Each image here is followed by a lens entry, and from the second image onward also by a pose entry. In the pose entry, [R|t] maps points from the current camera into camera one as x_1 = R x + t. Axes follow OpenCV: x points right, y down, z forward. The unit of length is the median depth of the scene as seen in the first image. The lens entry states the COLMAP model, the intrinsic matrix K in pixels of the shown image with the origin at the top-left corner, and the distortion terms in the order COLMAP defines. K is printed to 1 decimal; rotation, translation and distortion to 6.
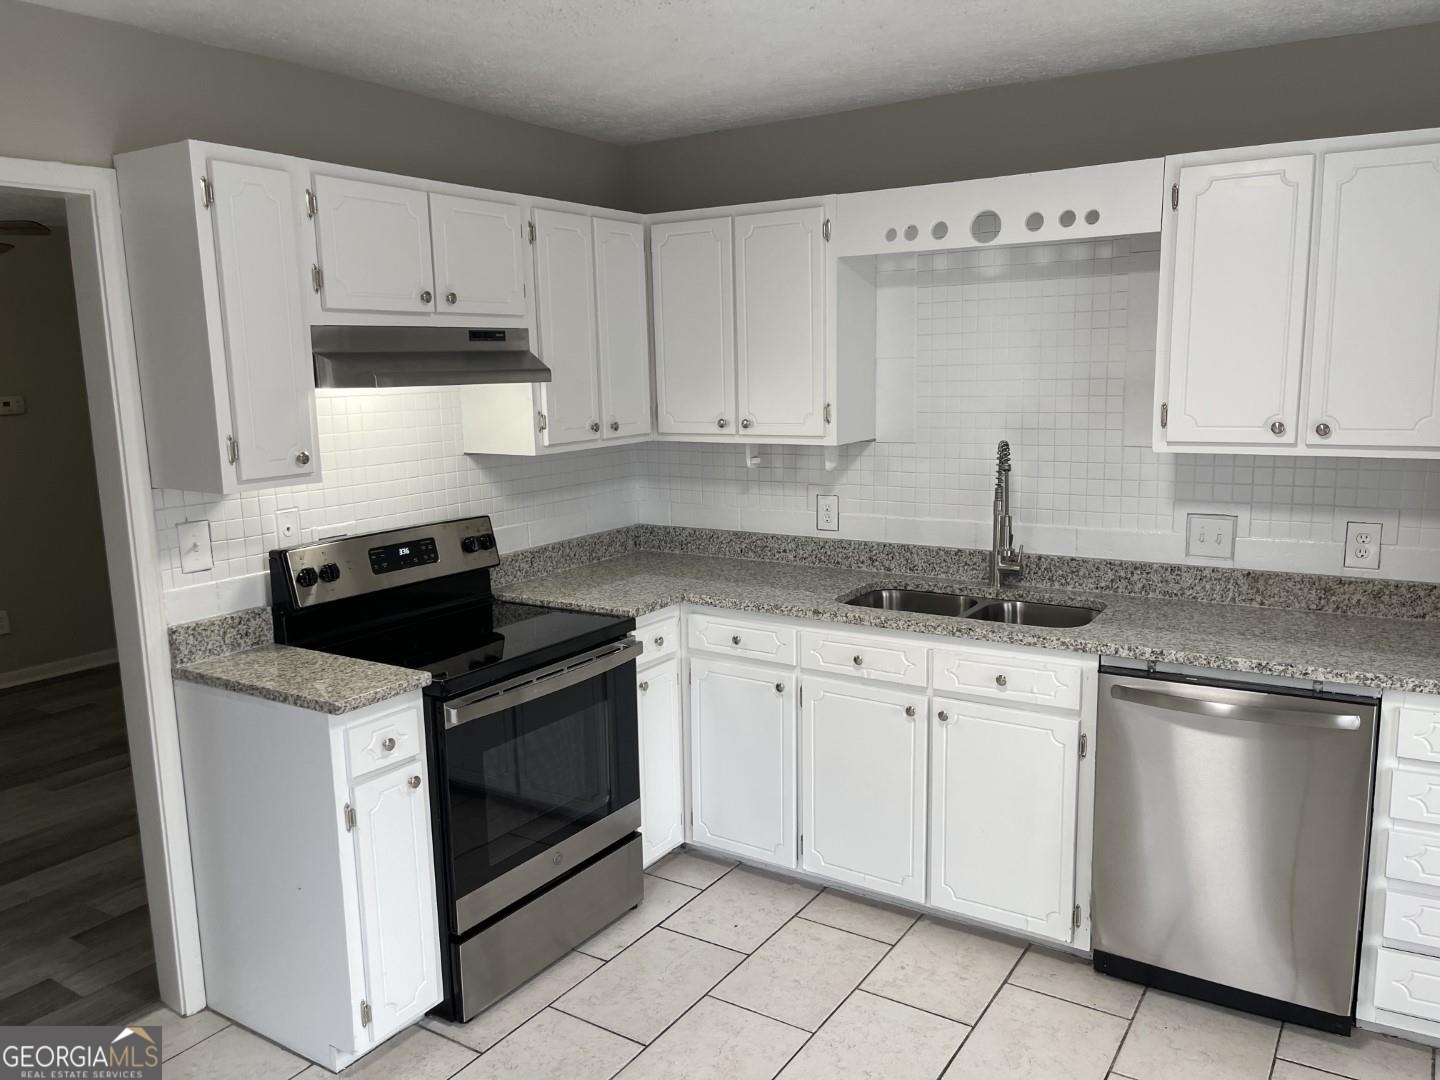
lens RADIAL K [[1097.0, 0, 721.9], [0, 1097.0, 550.1], [0, 0, 1]] dist [0.077338, -0.111293]
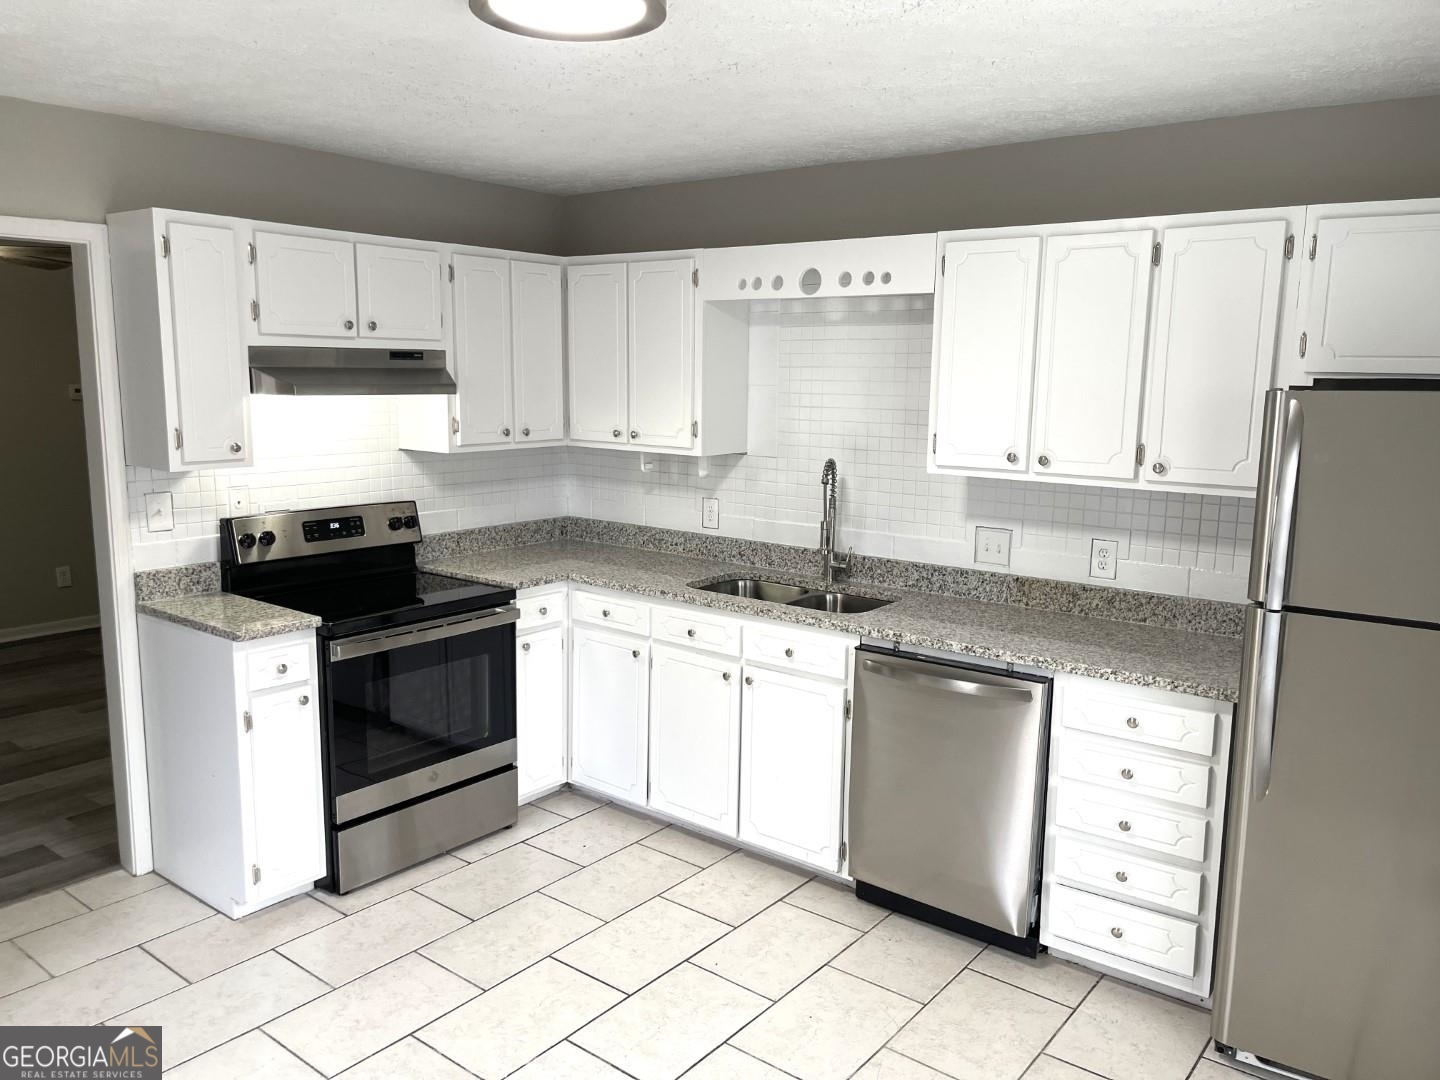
lens RADIAL K [[1107.7, 0, 719.9], [0, 1107.7, 547.4], [0, 0, 1]] dist [0.072944, -0.095033]
pose [[0.994881, 0.050577, -0.087482, 0.258095], [-0.051275, 0.998668, -0.005758, 0.010824], [0.087074, 0.010214, 0.996149, -0.218618]]
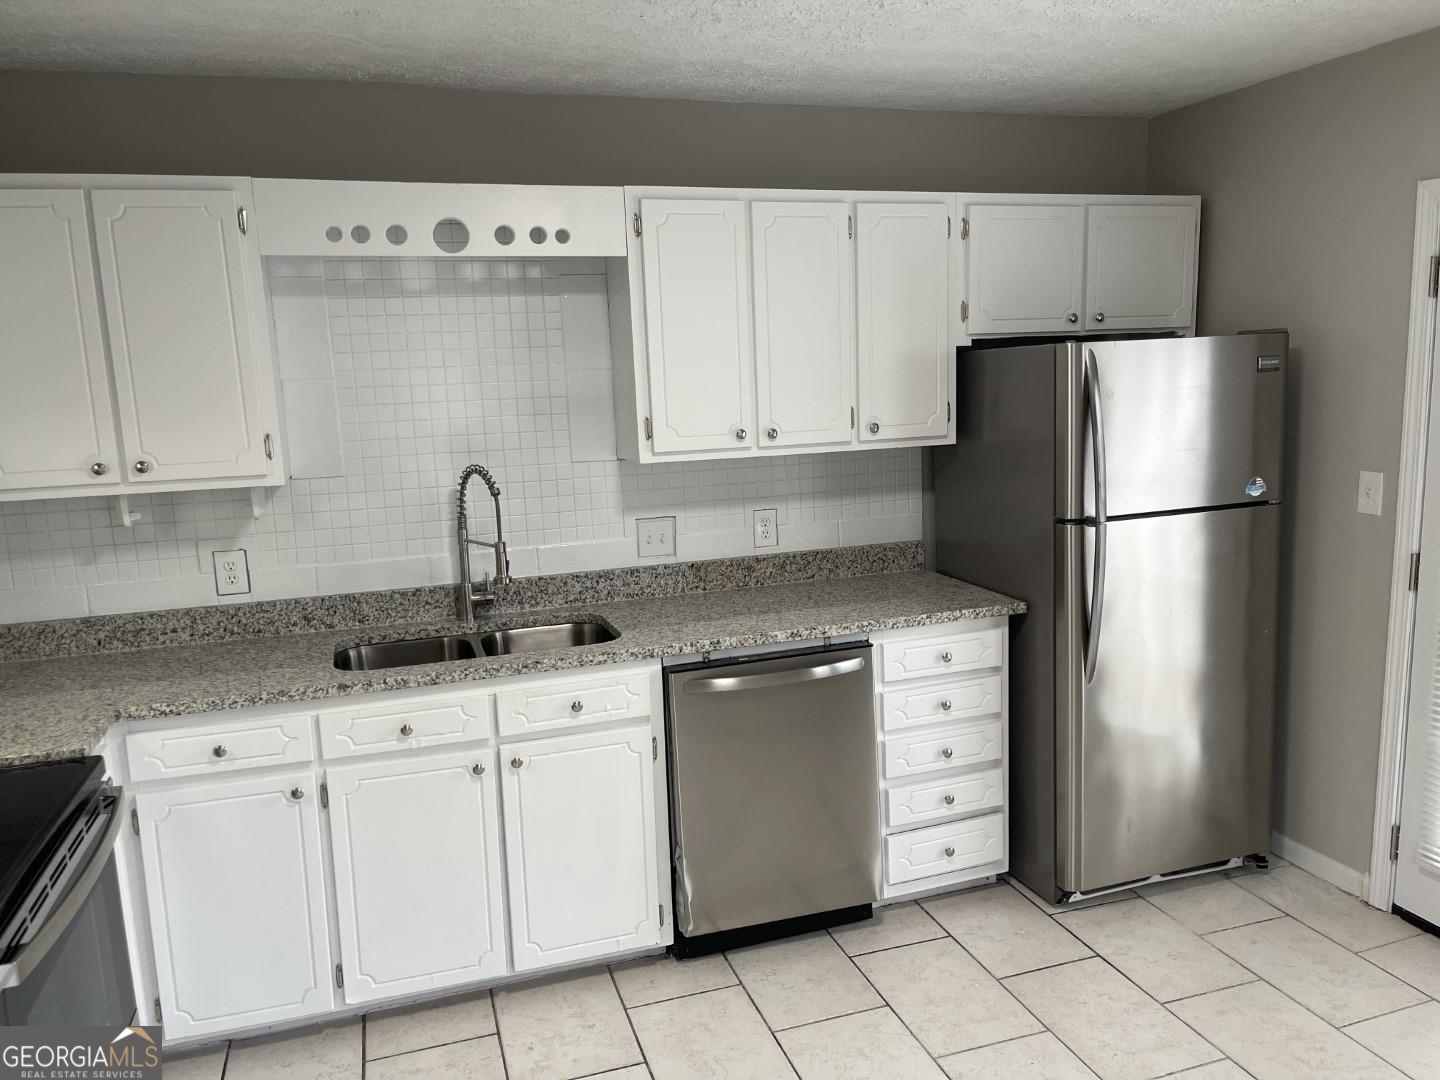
lens RADIAL K [[1093.3, 0, 743.3], [0, 1093.3, 550.3], [0, 0, 1]] dist [0.077455, -0.119373]
pose [[0.624453, -0.130306, 0.770116, -0.351156], [0.152124, 0.987394, 0.043720, -0.034553], [-0.766105, 0.089852, 0.636404, 0.245033]]
